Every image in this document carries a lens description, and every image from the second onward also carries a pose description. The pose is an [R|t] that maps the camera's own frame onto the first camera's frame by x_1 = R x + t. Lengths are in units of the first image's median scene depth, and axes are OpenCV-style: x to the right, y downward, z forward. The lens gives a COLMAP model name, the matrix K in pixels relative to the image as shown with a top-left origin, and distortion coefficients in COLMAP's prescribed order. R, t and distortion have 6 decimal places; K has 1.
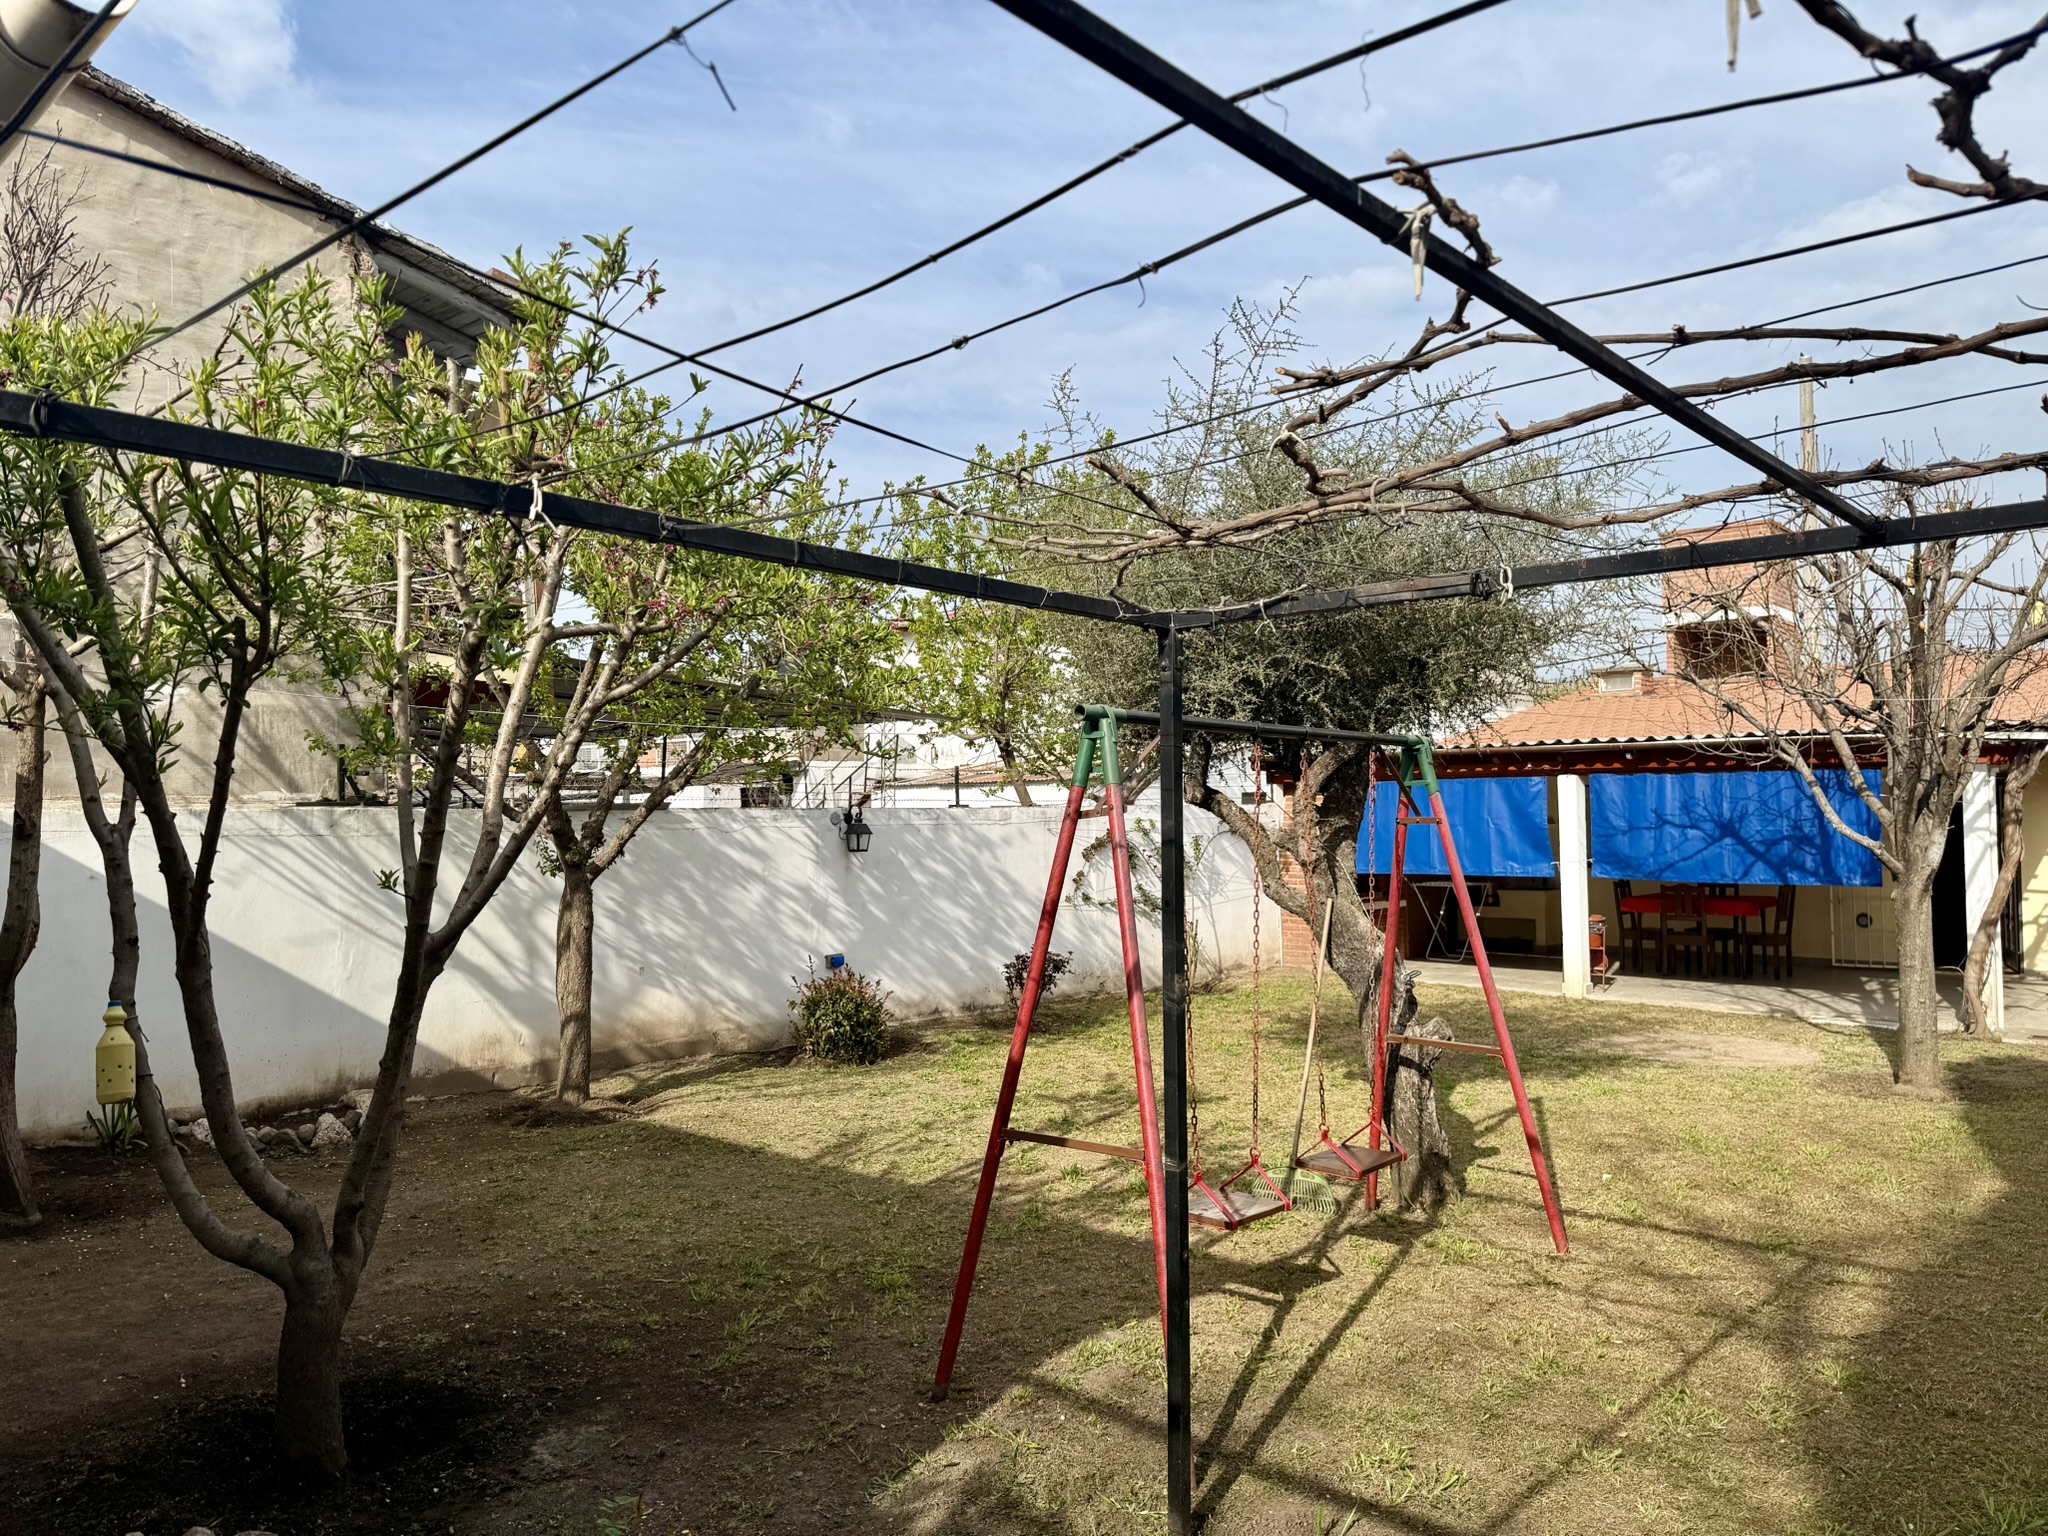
lens RADIAL K [[1310.1, 0, 1028.2], [0, 1310.1, 745.3], [0, 0, 1]] dist [0.034029, -0.085187]
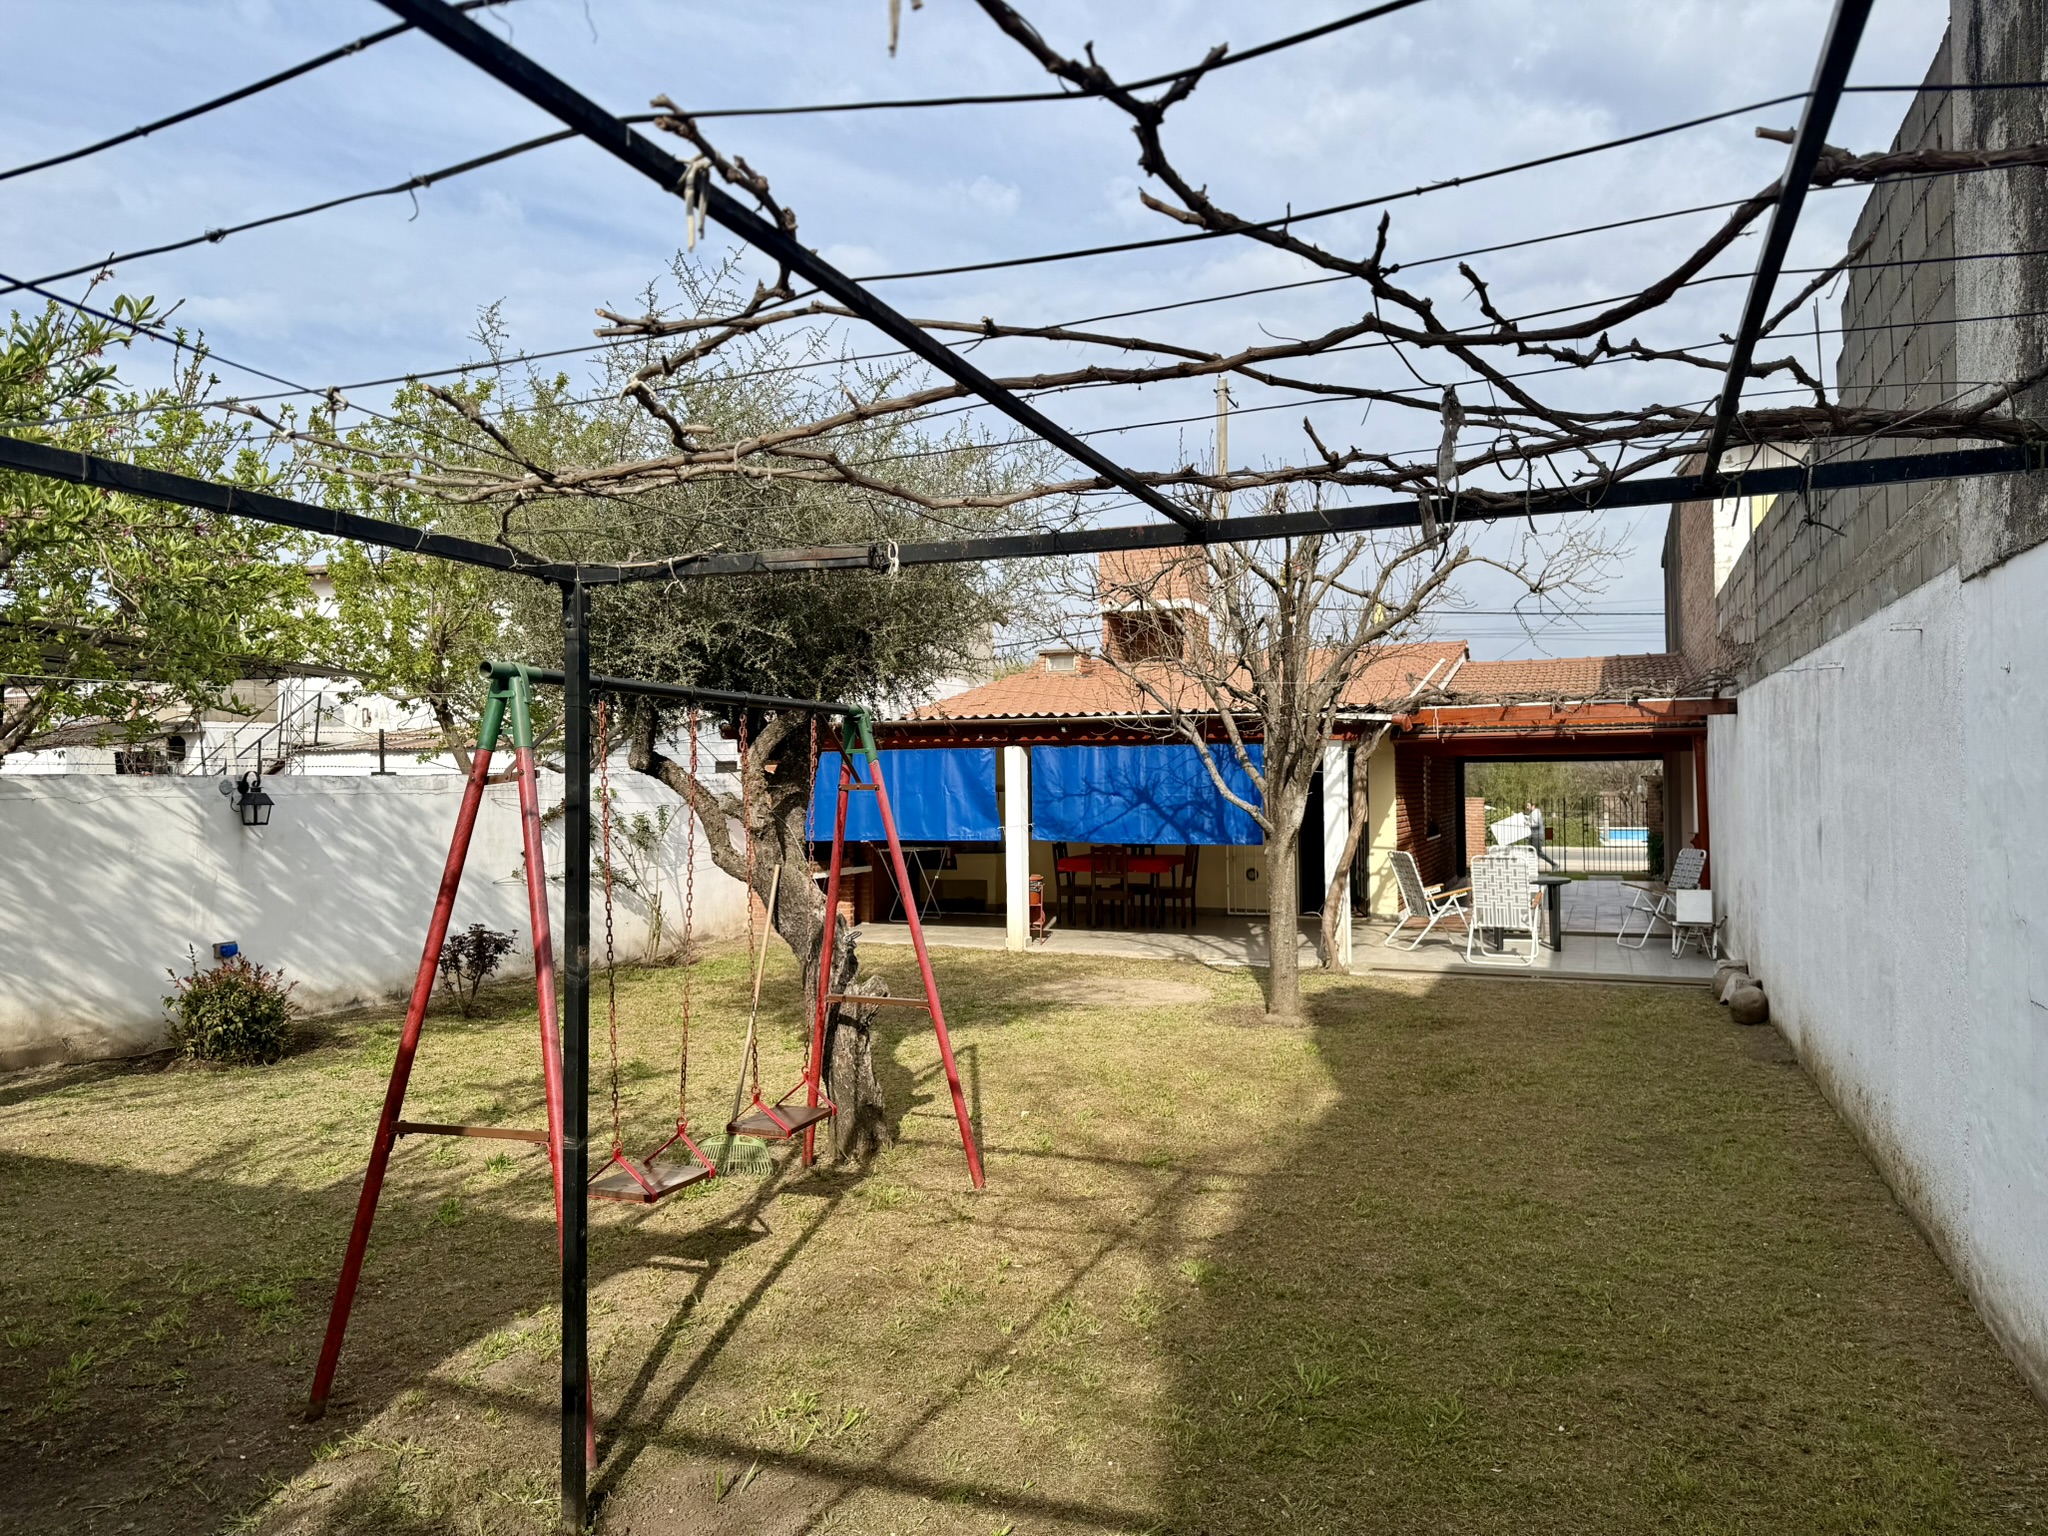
lens RADIAL K [[1310.1, 0, 1028.2], [0, 1310.1, 745.3], [0, 0, 1]] dist [0.034029, -0.085187]
pose [[0.930564, 0.010665, 0.365975, 0.039541], [-0.018637, 0.999660, 0.018257, 0.002854], [-0.365656, -0.023810, 0.930446, -0.007053]]
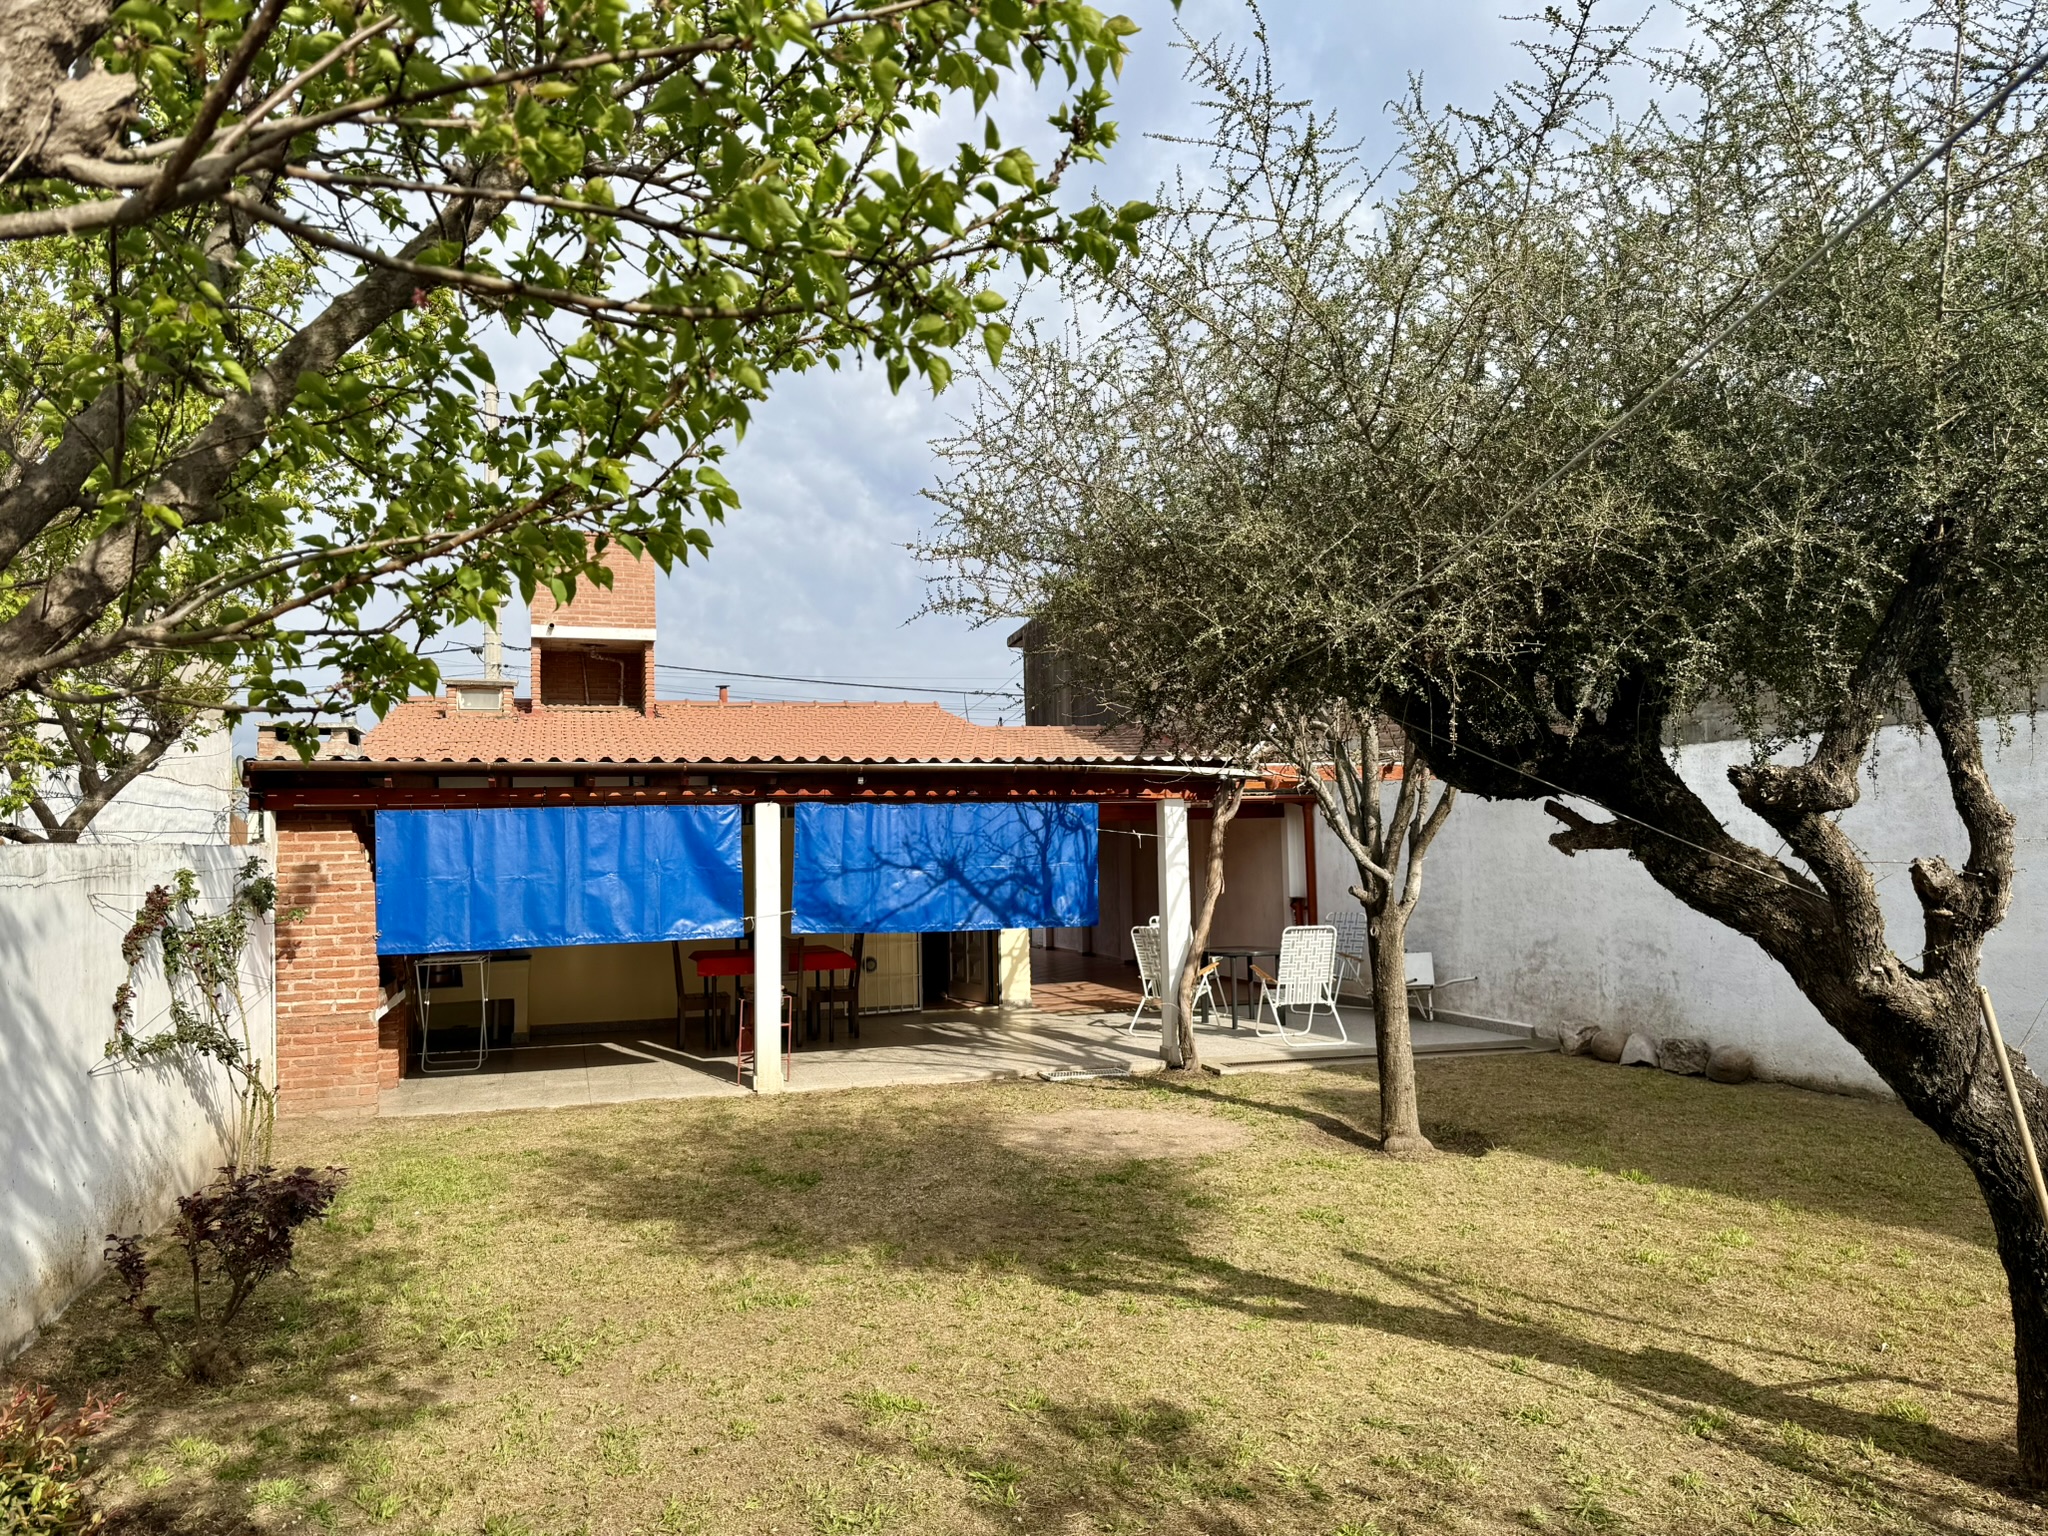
lens RADIAL K [[1310.1, 0, 1028.2], [0, 1310.1, 745.3], [0, 0, 1]] dist [0.034029, -0.085187]
pose [[0.431606, 0.069778, 0.899360, -0.297703], [-0.029727, 0.997562, -0.063131, 0.046086], [-0.901572, 0.000512, 0.432628, 0.758836]]
